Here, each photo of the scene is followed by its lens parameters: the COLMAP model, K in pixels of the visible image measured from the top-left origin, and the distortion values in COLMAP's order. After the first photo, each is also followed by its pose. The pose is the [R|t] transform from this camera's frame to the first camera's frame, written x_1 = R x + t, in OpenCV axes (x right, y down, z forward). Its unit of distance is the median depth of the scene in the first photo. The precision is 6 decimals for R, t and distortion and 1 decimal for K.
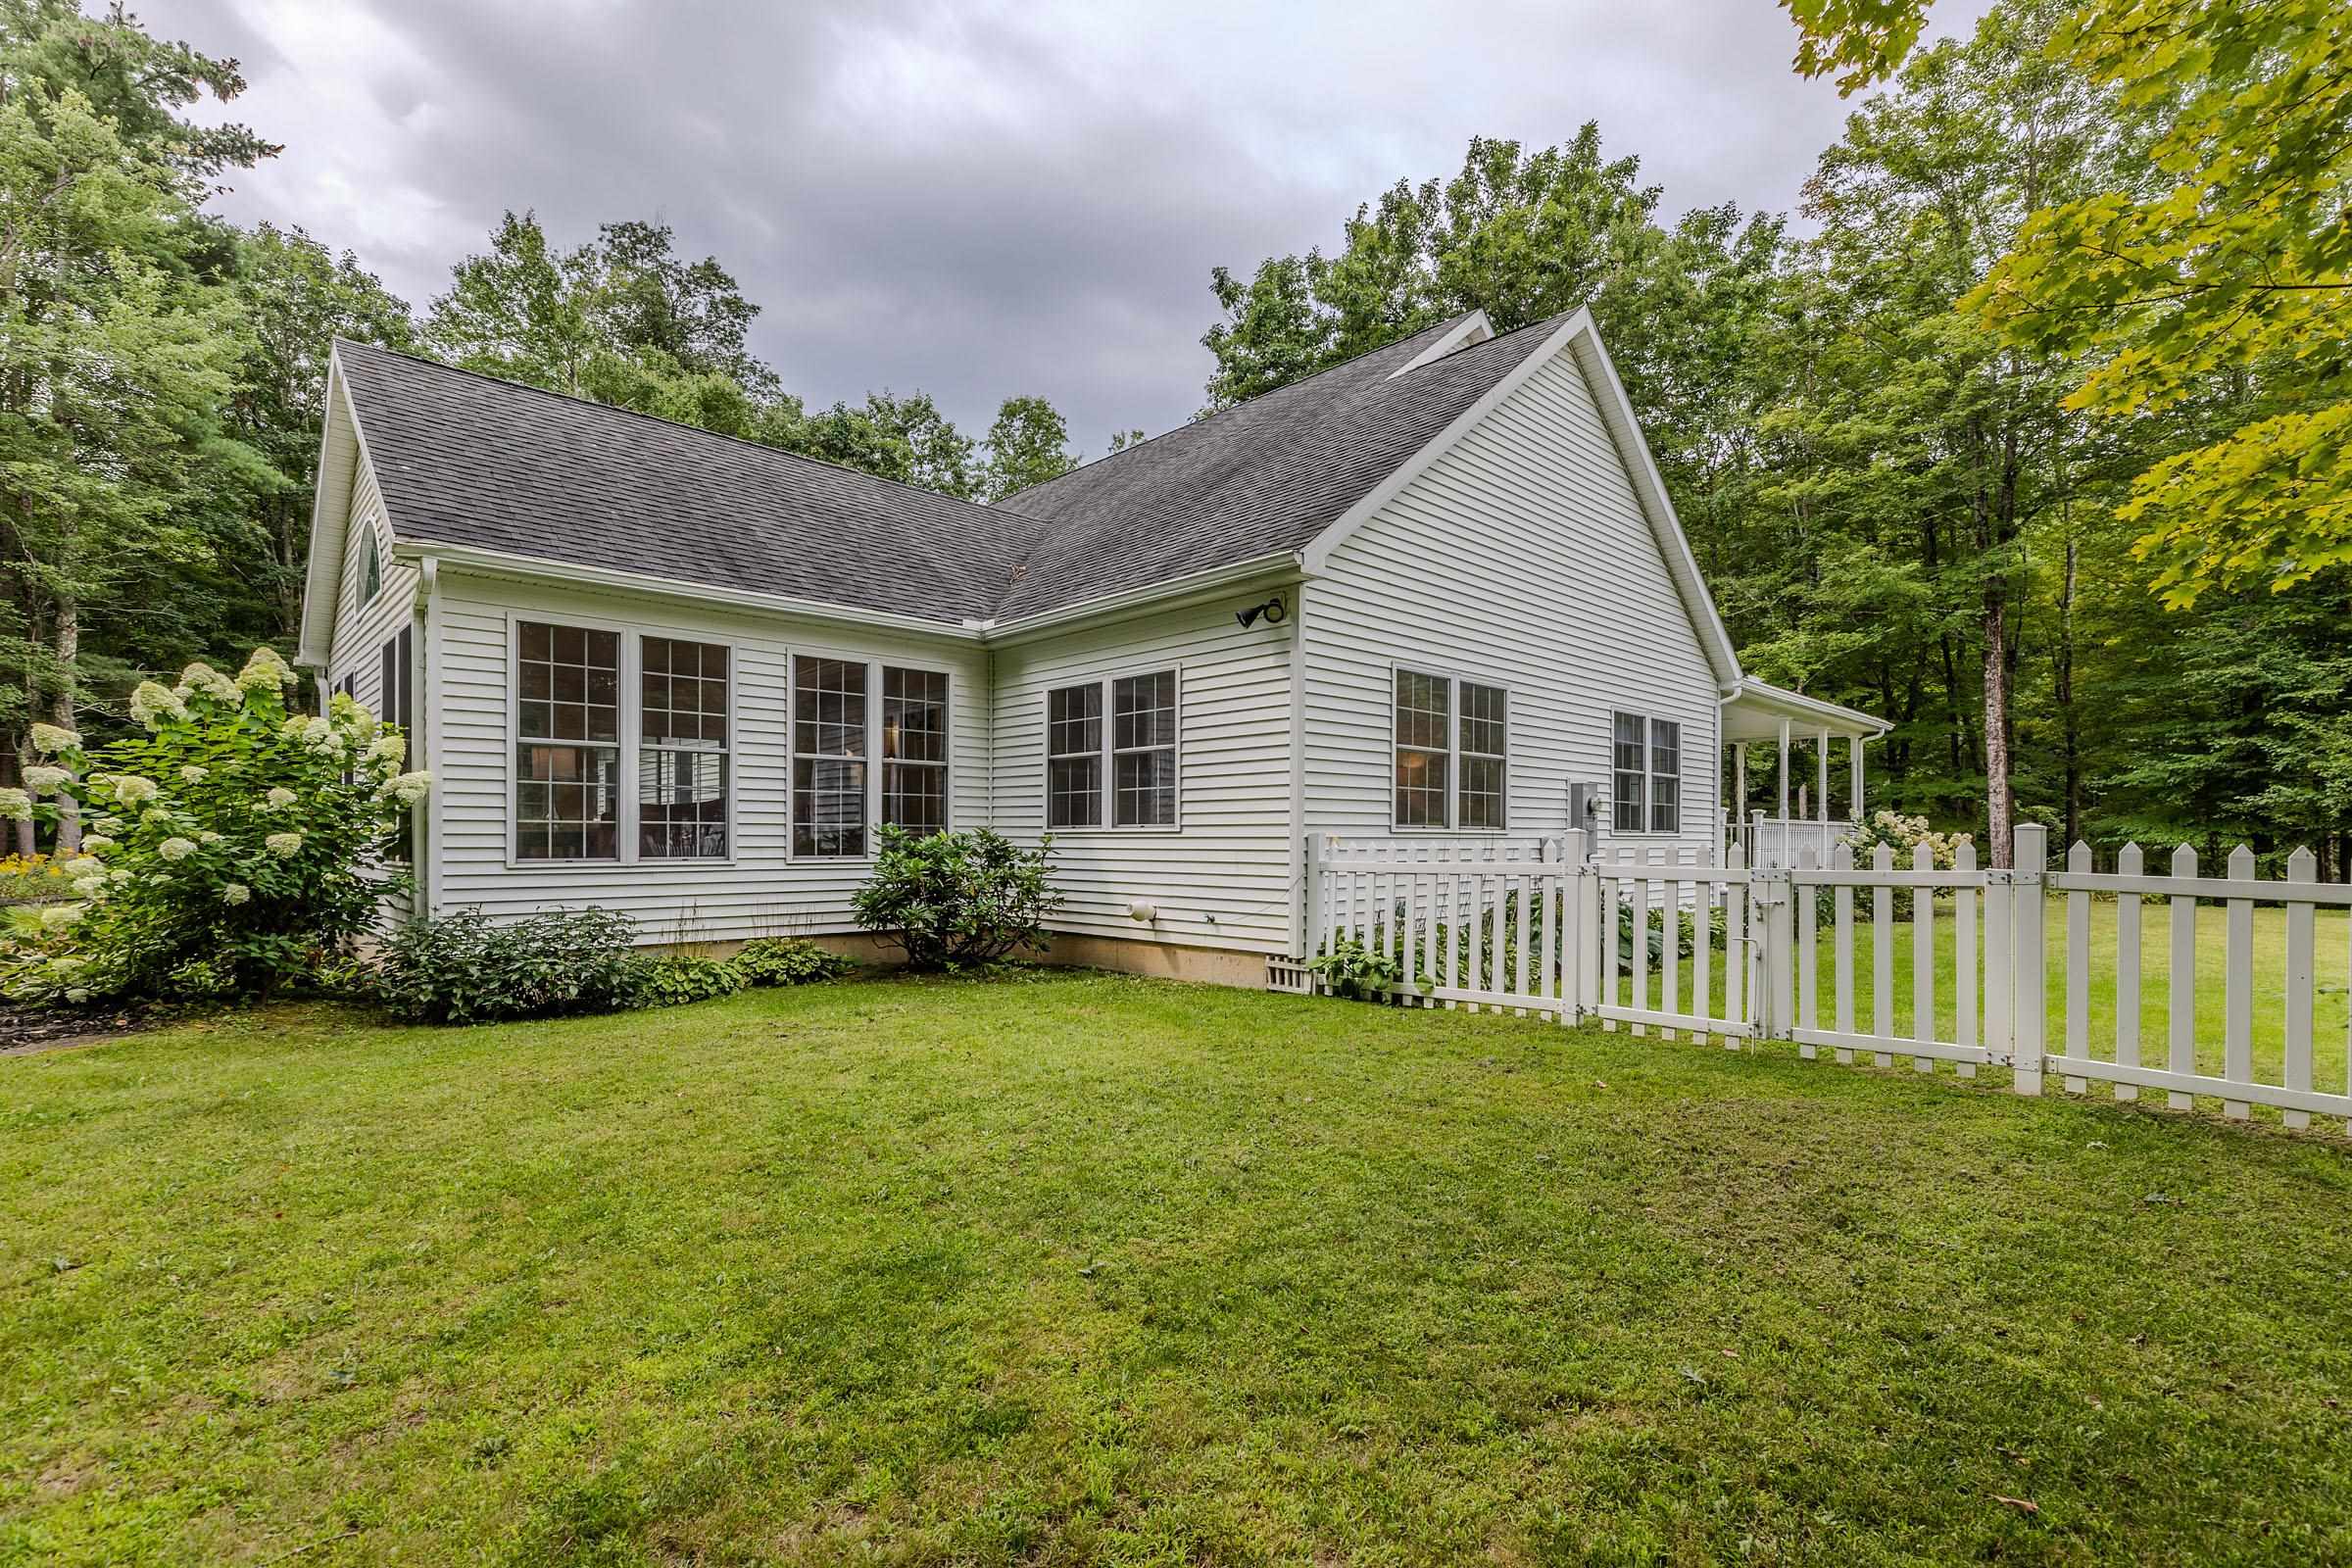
lens RADIAL K [[1062.4, 0, 1180.1], [0, 1062.4, 844.2], [0, 0, 1]] dist [0.002790, -0.000079]
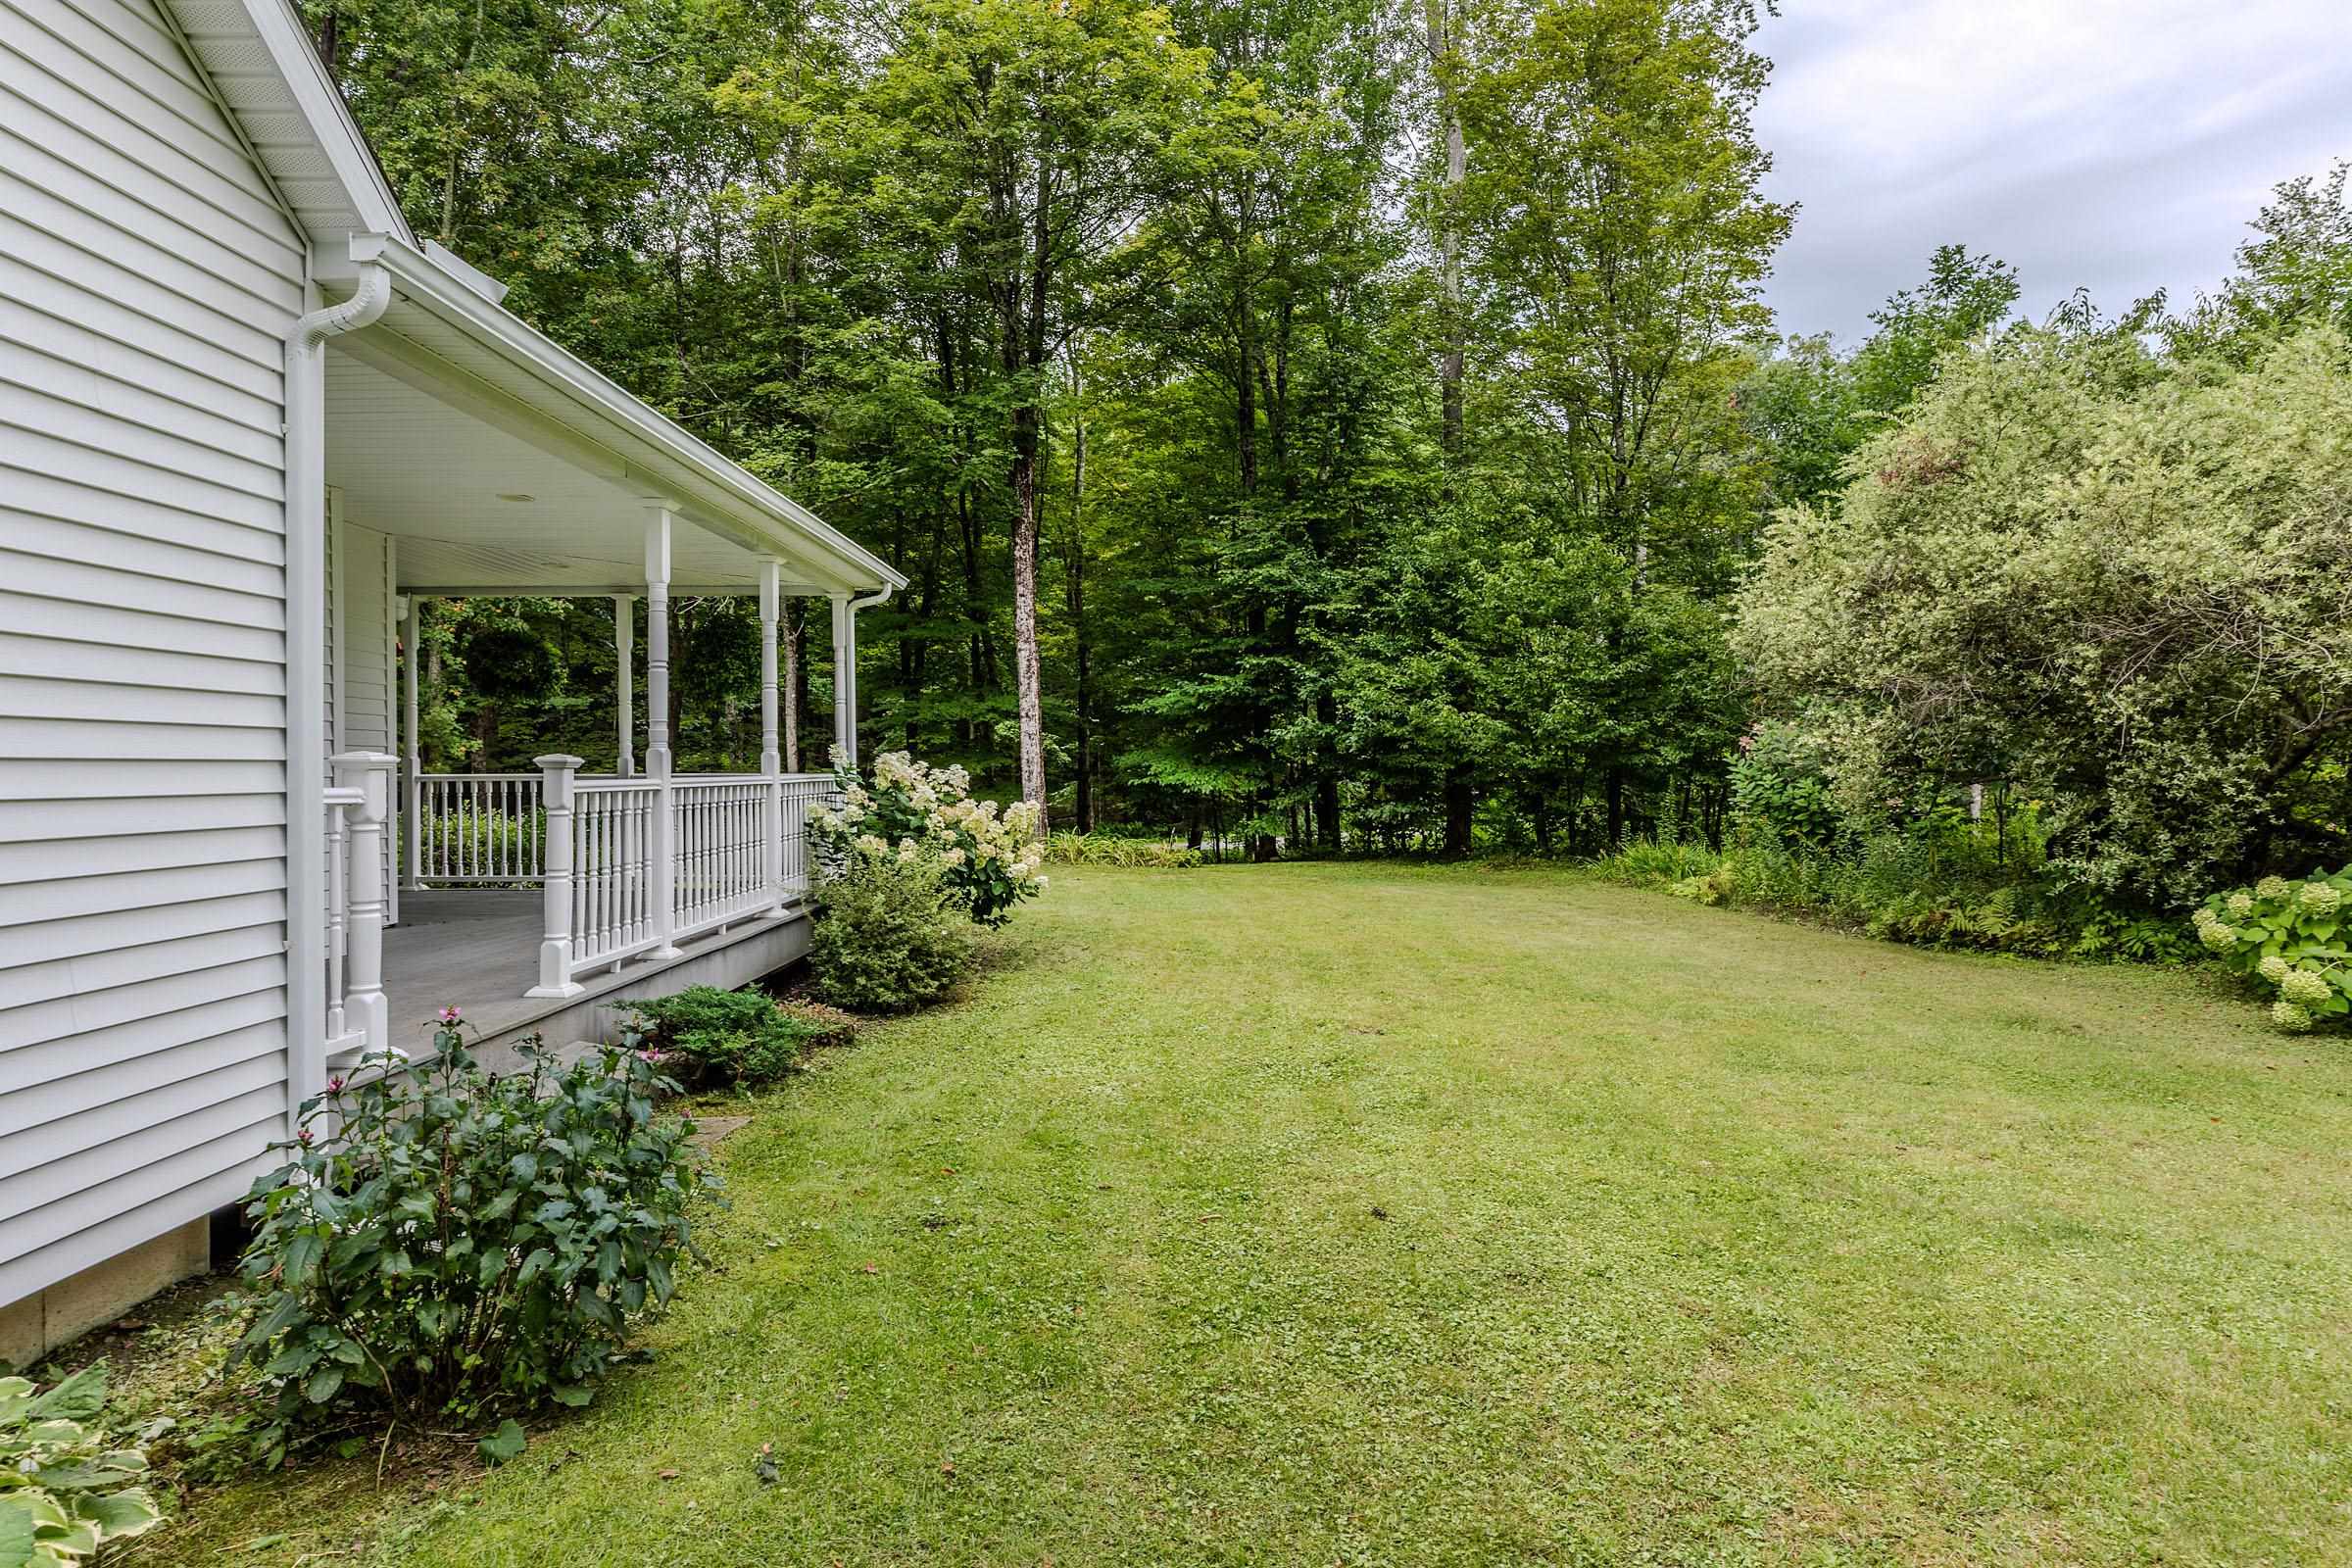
lens RADIAL K [[1350.6, 0, 1173.5], [0, 1350.6, 775.2], [0, 0, 1]] dist [-0.001021, -0.000262]
pose [[0.707110, -0.008042, 0.707058, 0.245577], [0.006022, 0.999968, 0.005352, -0.017801], [-0.707078, 0.000473, 0.707136, 0.366887]]
